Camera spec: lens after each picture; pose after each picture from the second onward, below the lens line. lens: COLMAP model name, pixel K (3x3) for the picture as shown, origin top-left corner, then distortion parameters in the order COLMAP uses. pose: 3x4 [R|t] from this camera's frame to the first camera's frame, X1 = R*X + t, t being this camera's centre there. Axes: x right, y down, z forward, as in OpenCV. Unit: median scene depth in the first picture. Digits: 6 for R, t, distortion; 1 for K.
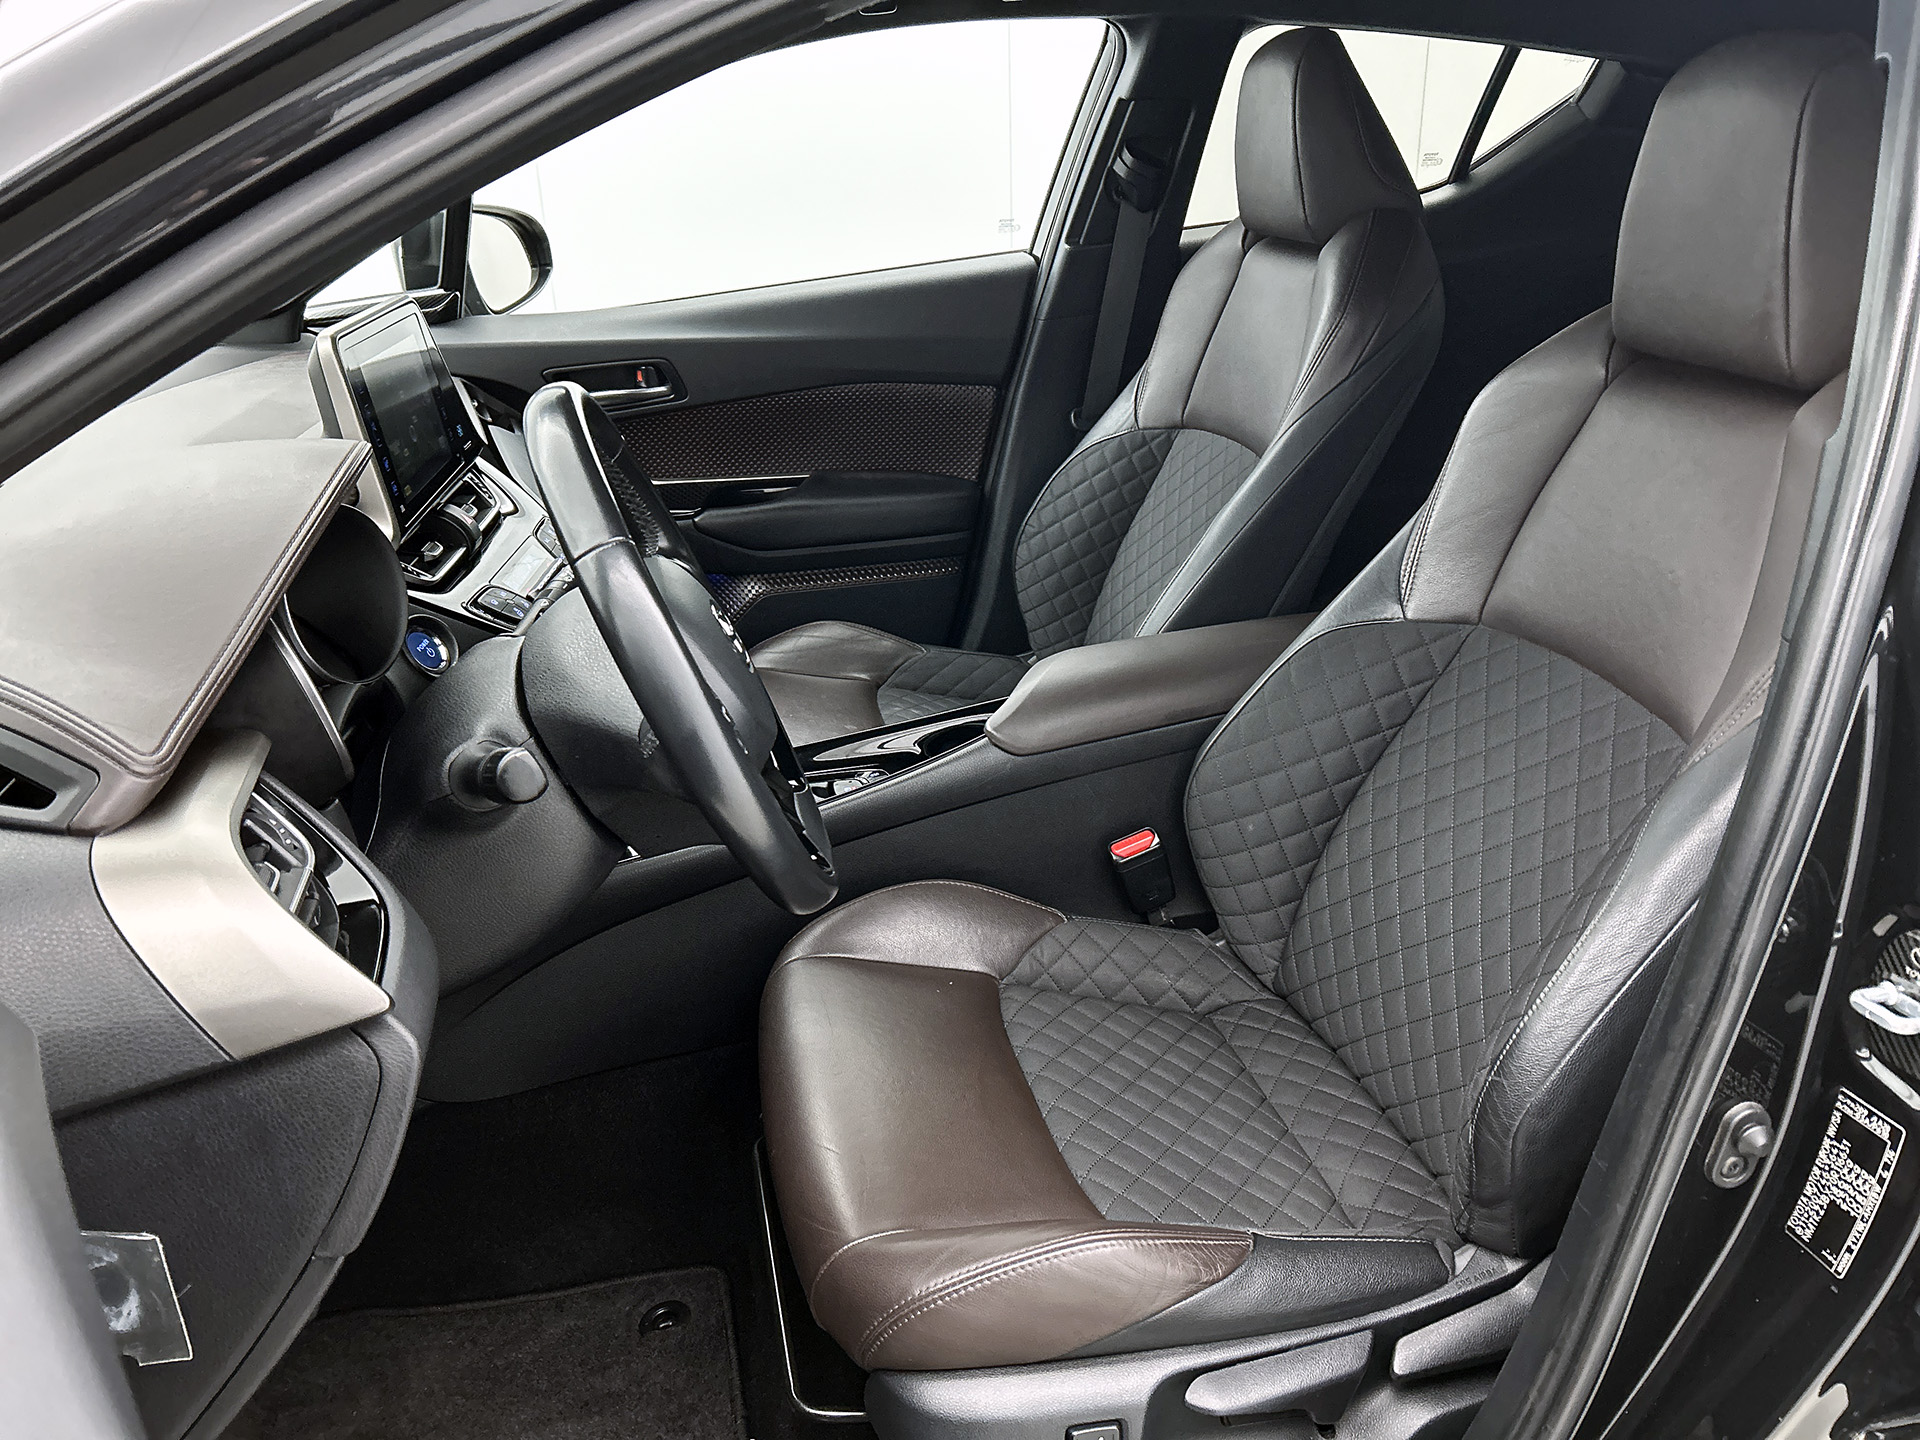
lens RADIAL K [[1436.2, 0, 961.8], [0, 1436.2, 716.0], [0, 0, 1]] dist [0.038972, -0.045099]
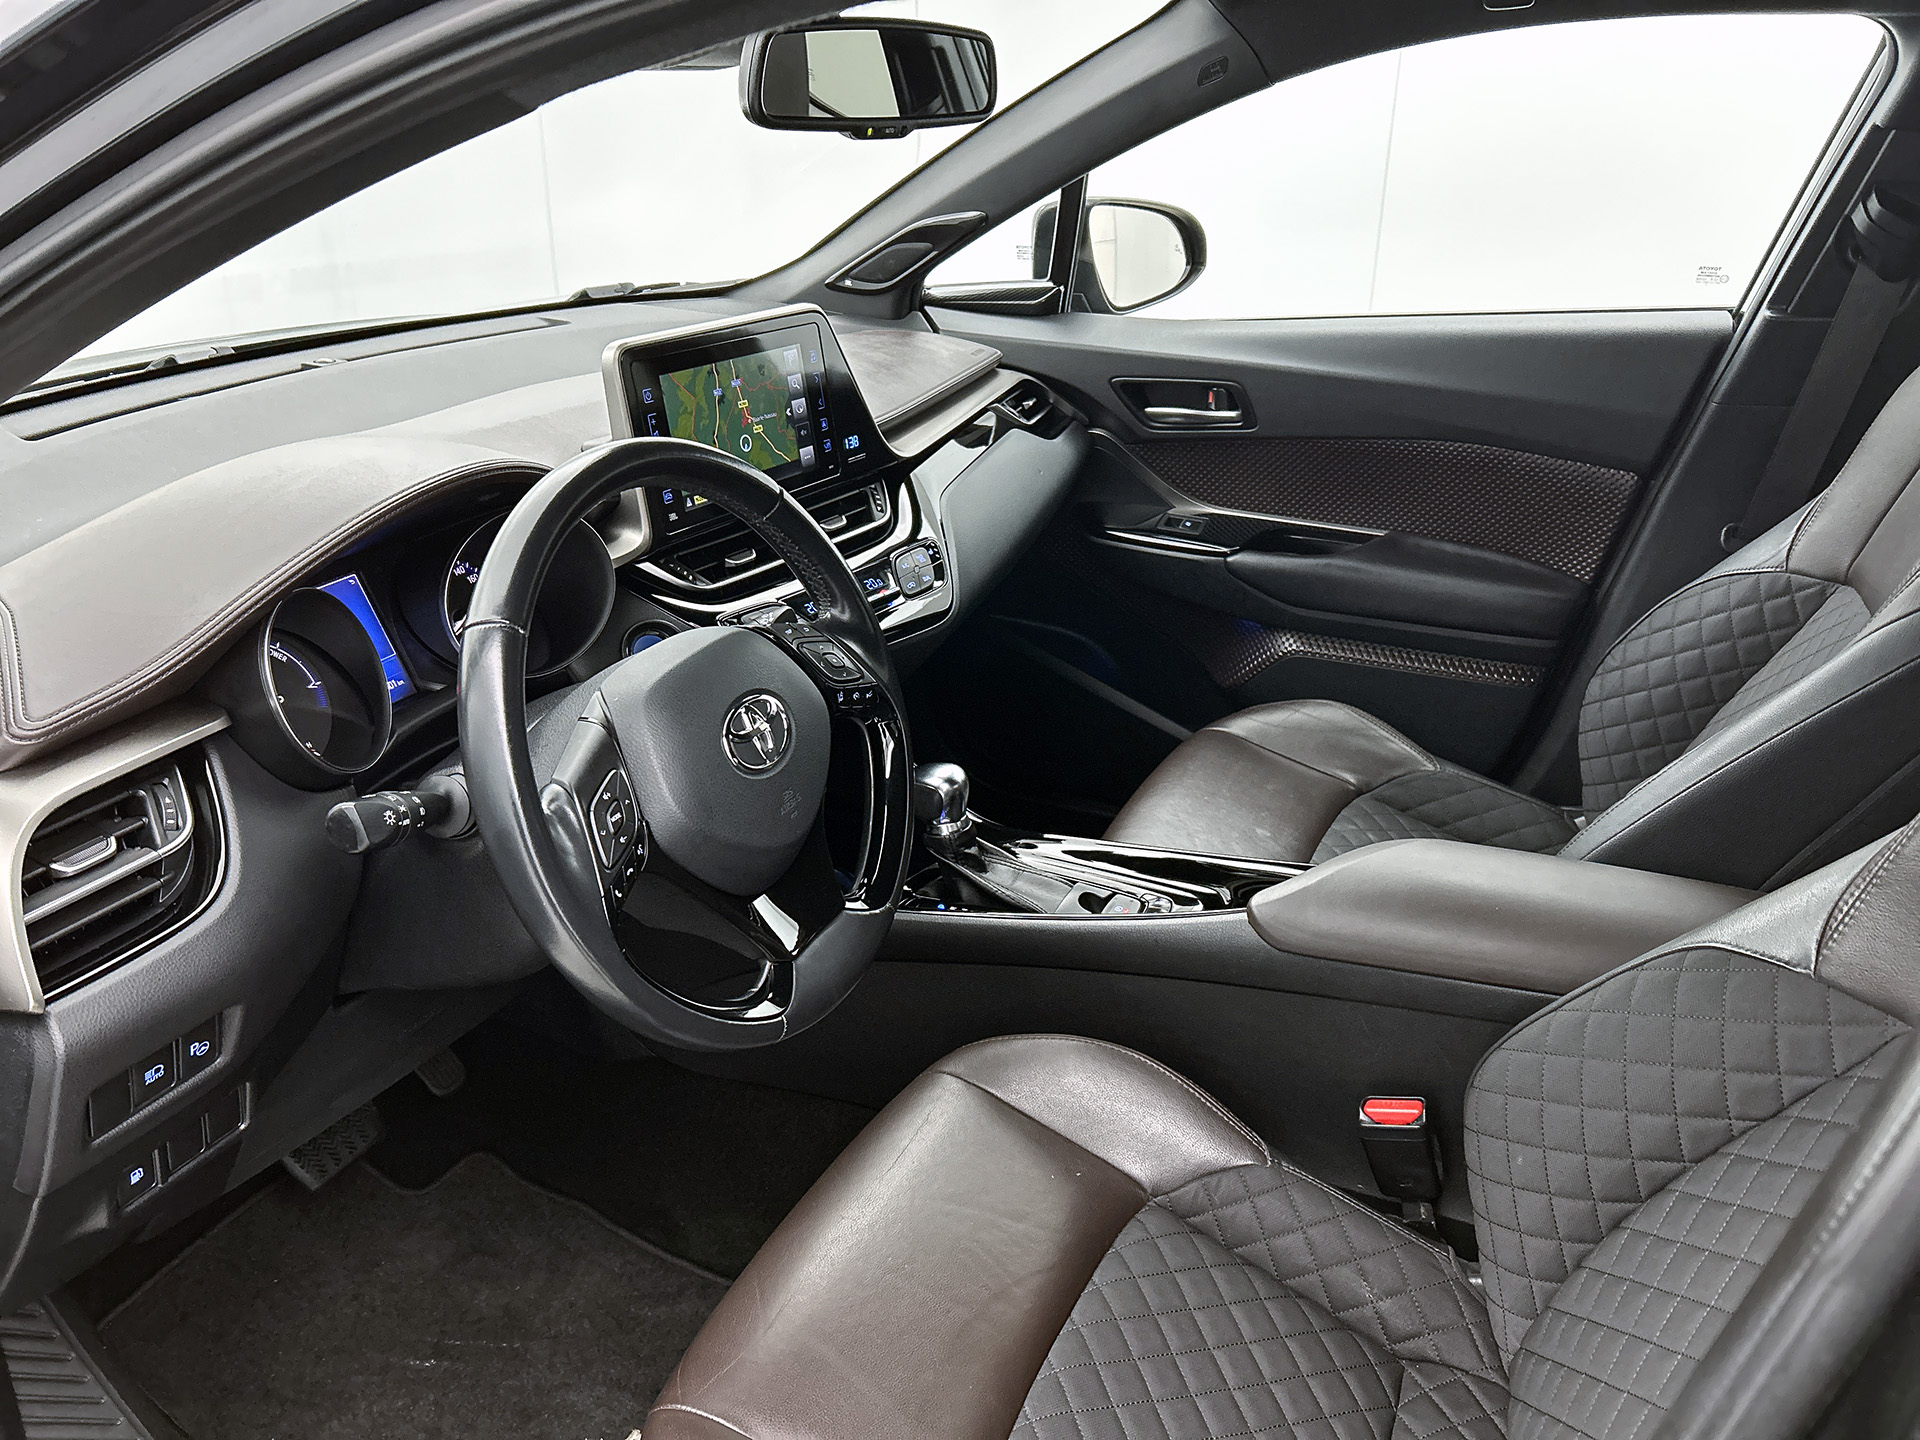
lens RADIAL K [[1436.2, 0, 960.5], [0, 1436.2, 719.3], [0, 0, 1]] dist [0.038972, -0.045099]
pose [[0.786316, 0.278856, -0.551313, 0.219909], [-0.259148, 0.958917, 0.115411, -0.101874], [0.560847, 0.052123, 0.826277, 0.152855]]
